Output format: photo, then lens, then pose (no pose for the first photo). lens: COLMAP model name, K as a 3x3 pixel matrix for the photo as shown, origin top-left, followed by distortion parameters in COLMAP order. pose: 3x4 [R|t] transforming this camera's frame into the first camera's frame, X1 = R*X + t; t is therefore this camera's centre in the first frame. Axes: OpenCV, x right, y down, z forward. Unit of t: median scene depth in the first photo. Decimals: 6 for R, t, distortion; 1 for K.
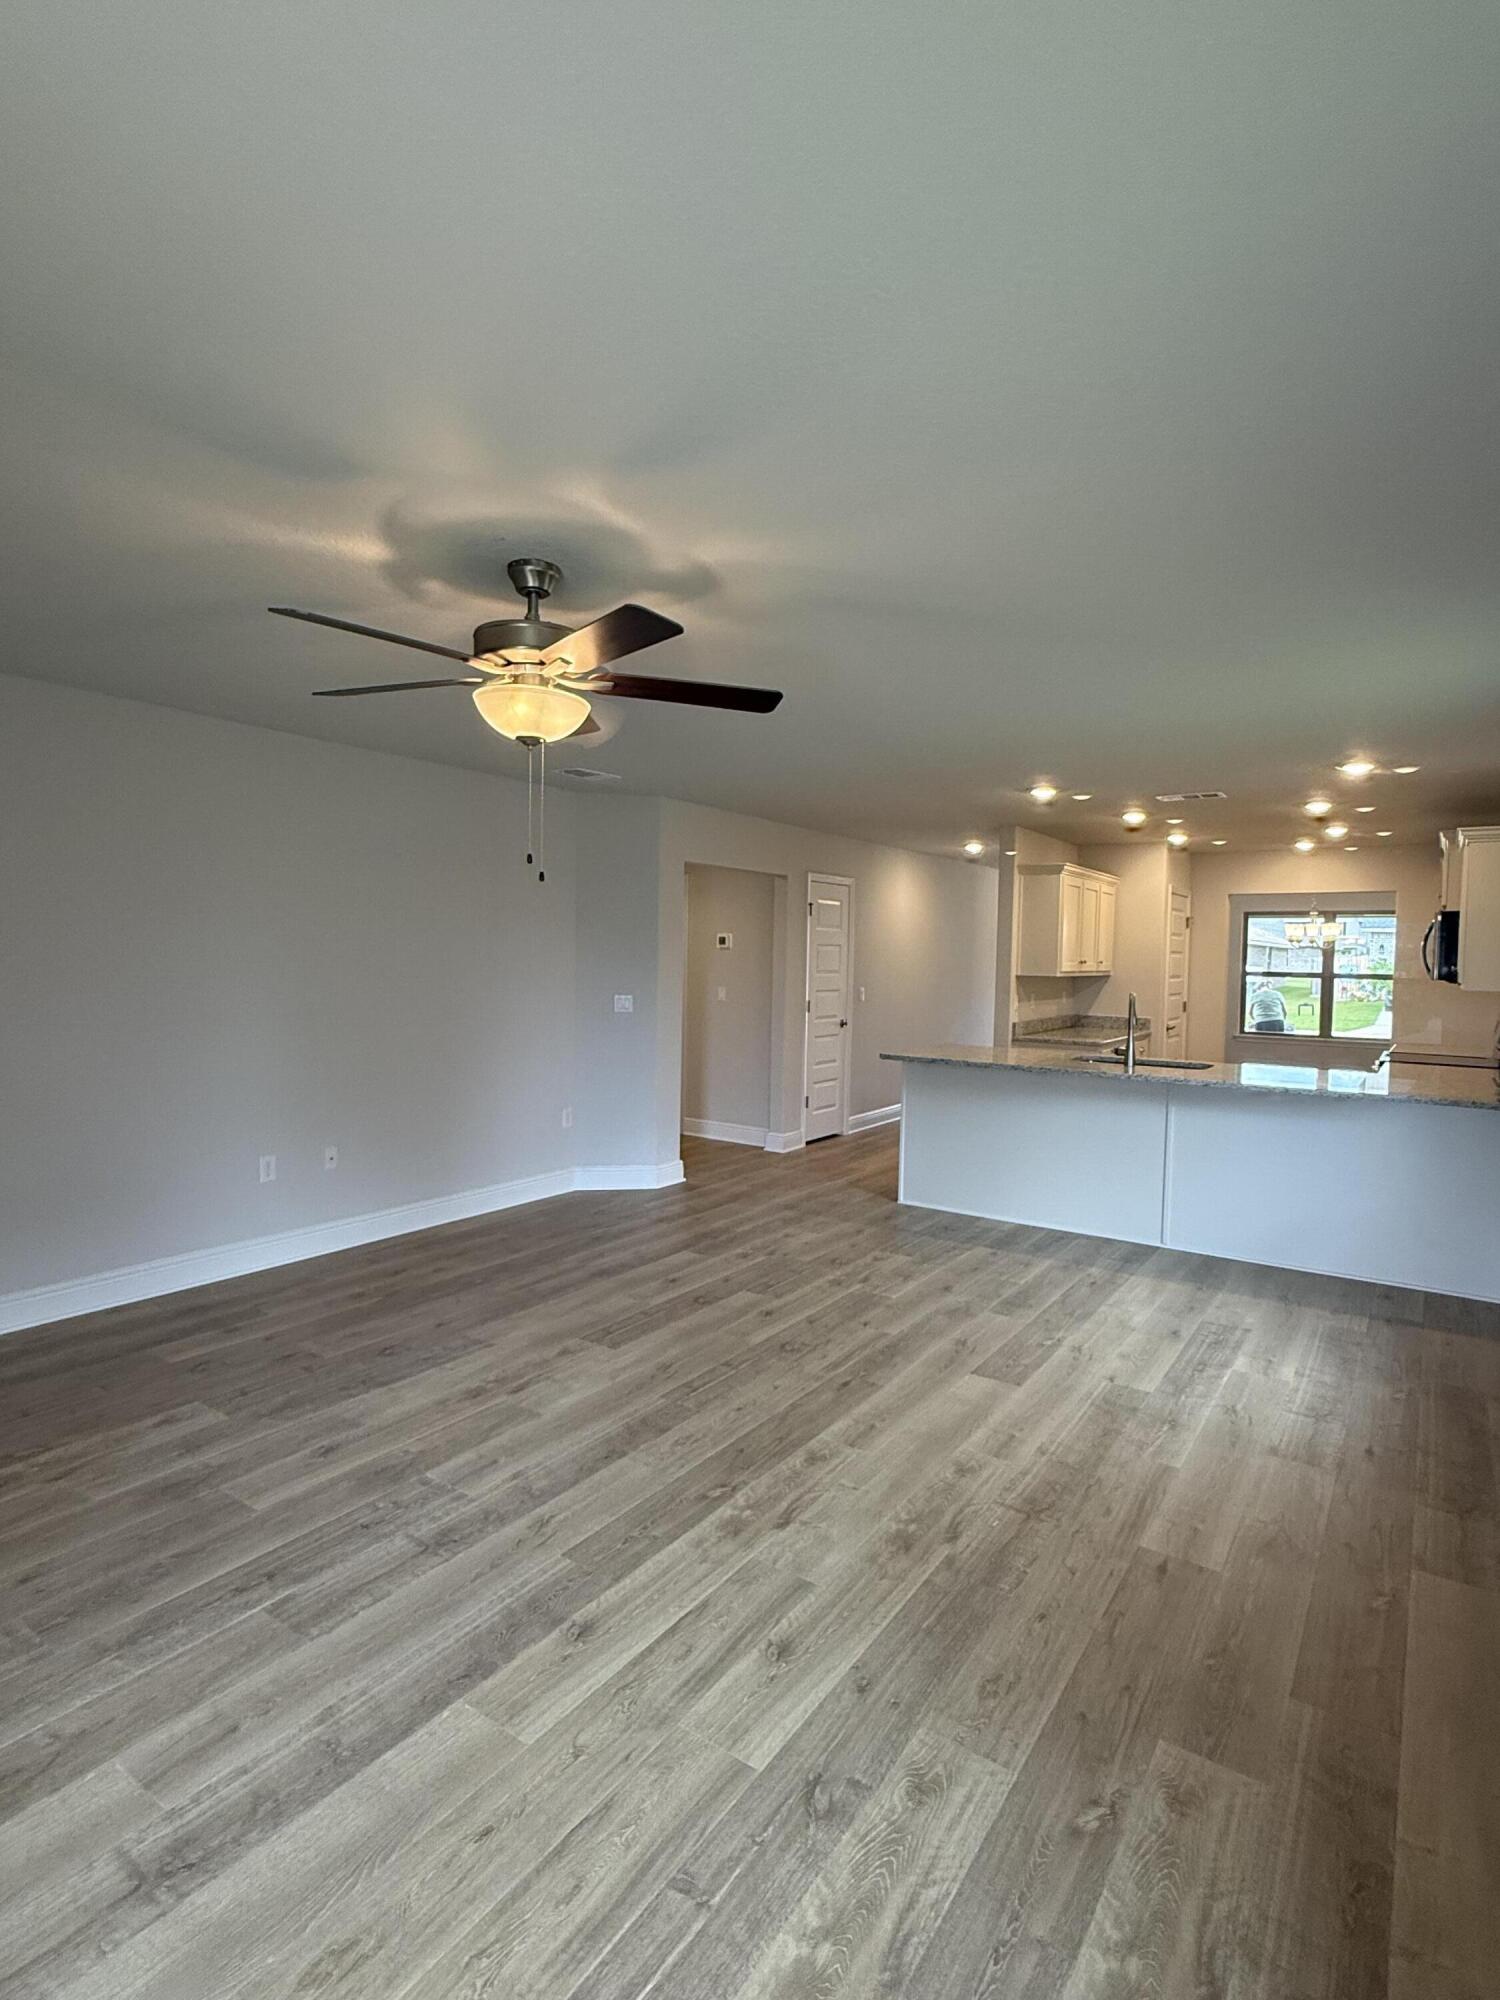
lens RADIAL K [[1011.3, 0, 752.5], [0, 1011.3, 1002.8], [0, 0, 1]] dist [-0.003079, 0.000449]
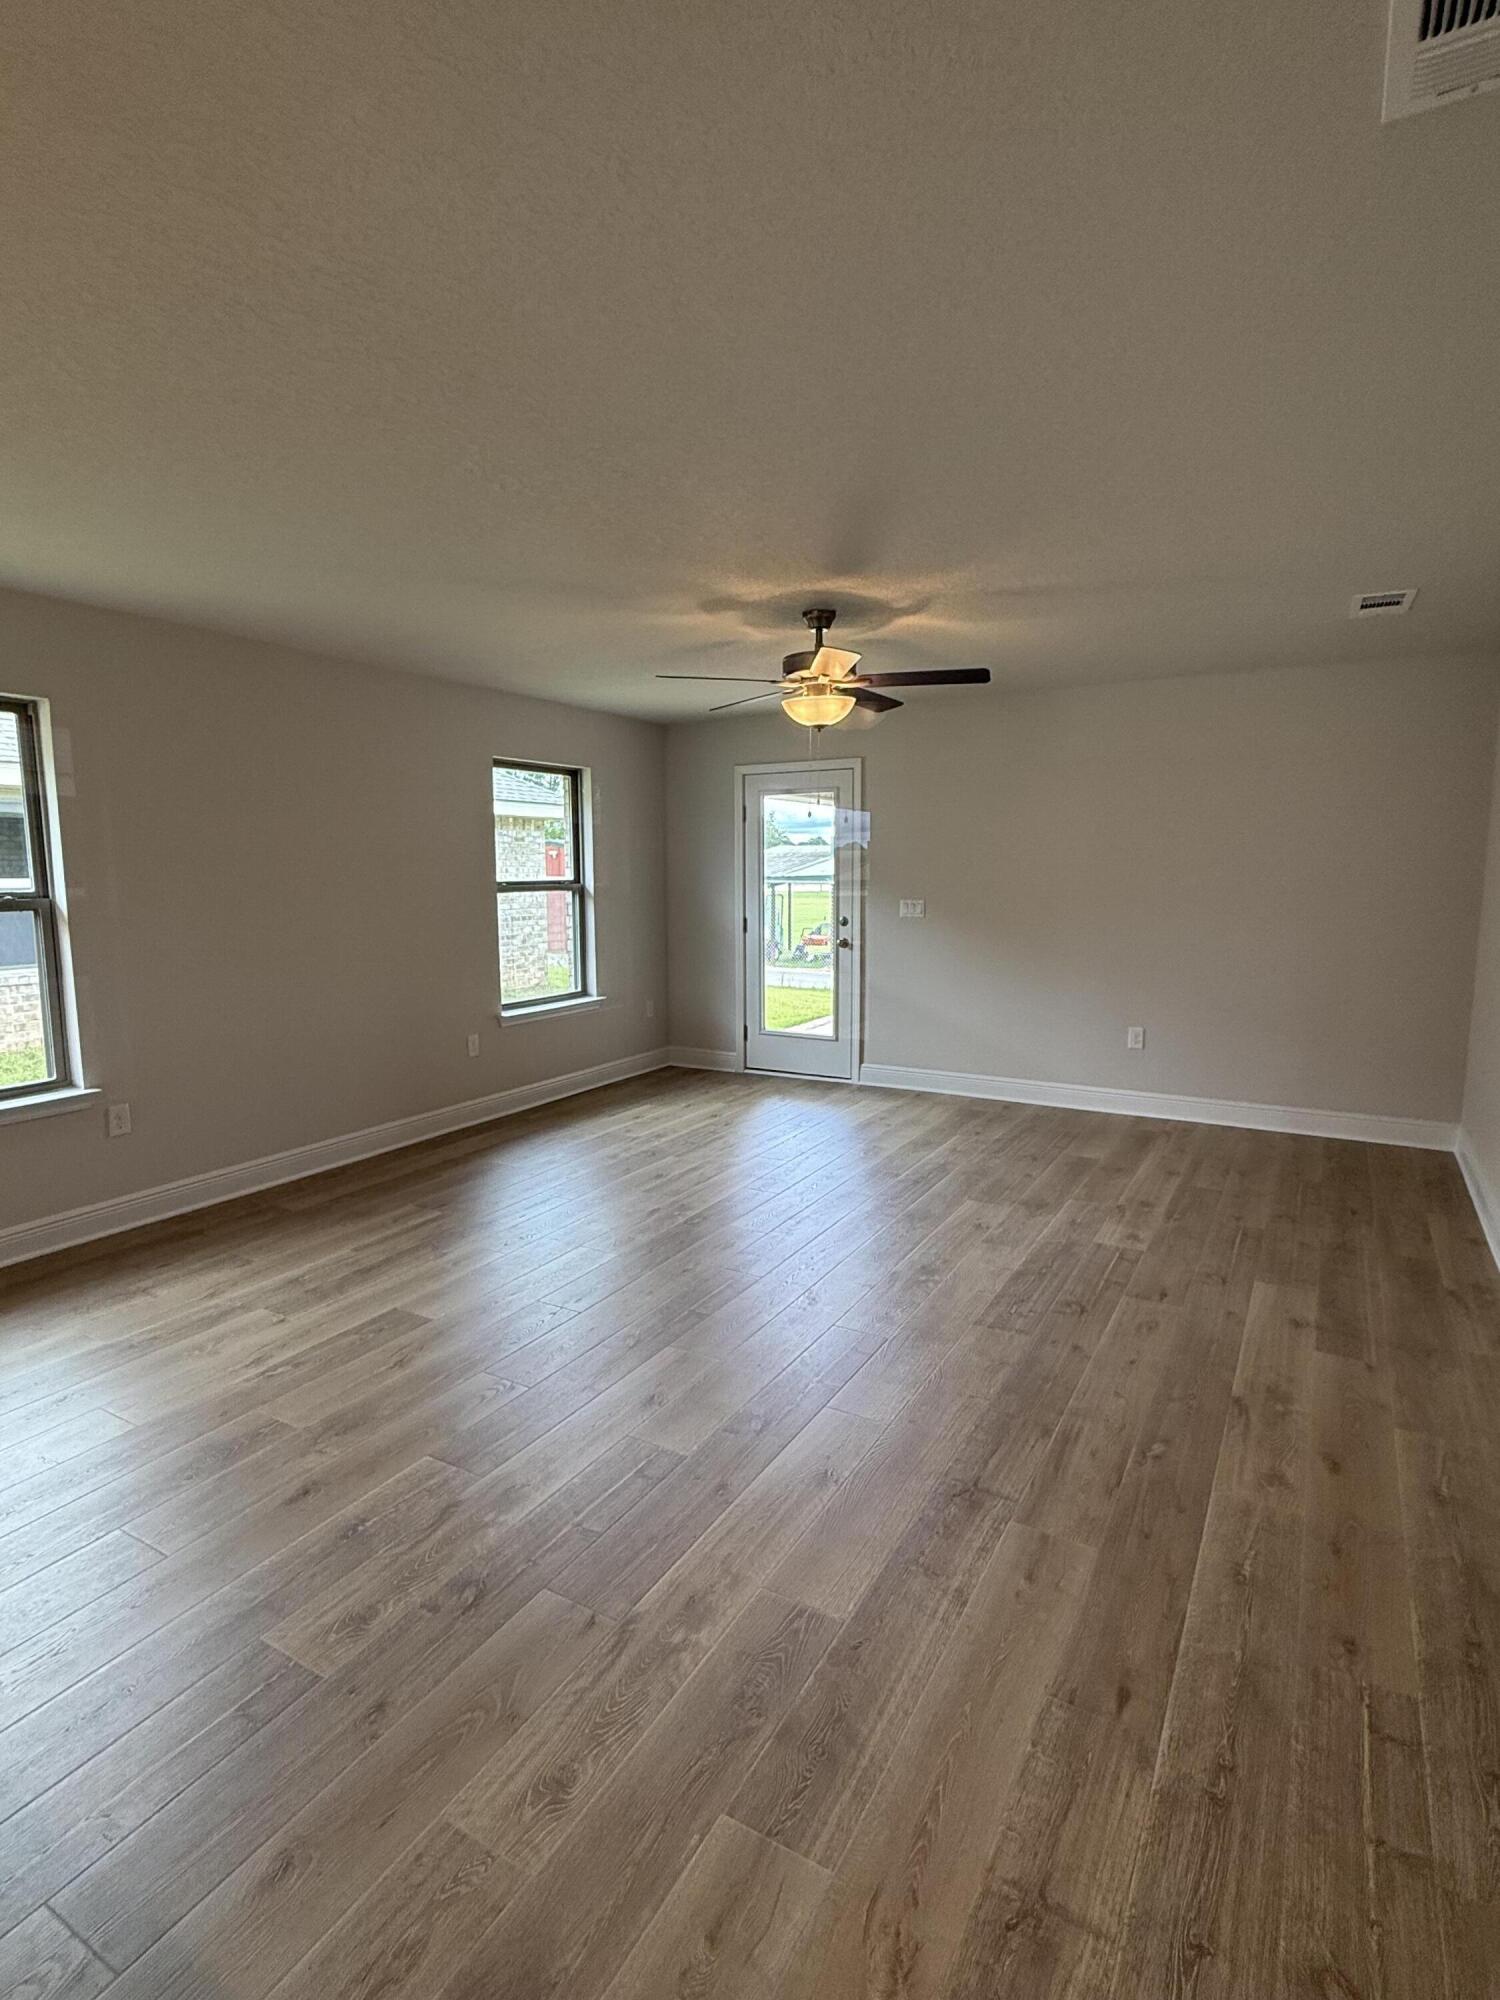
lens RADIAL K [[1011.3, 0, 752.5], [0, 1011.3, 1002.8], [0, 0, 1]] dist [-0.003079, 0.000449]
pose [[-0.996976, -0.003825, -0.077615, 0.000014], [-0.017679, 0.983763, 0.178601, -0.097360], [0.075672, 0.179433, -0.980856, 2.182901]]
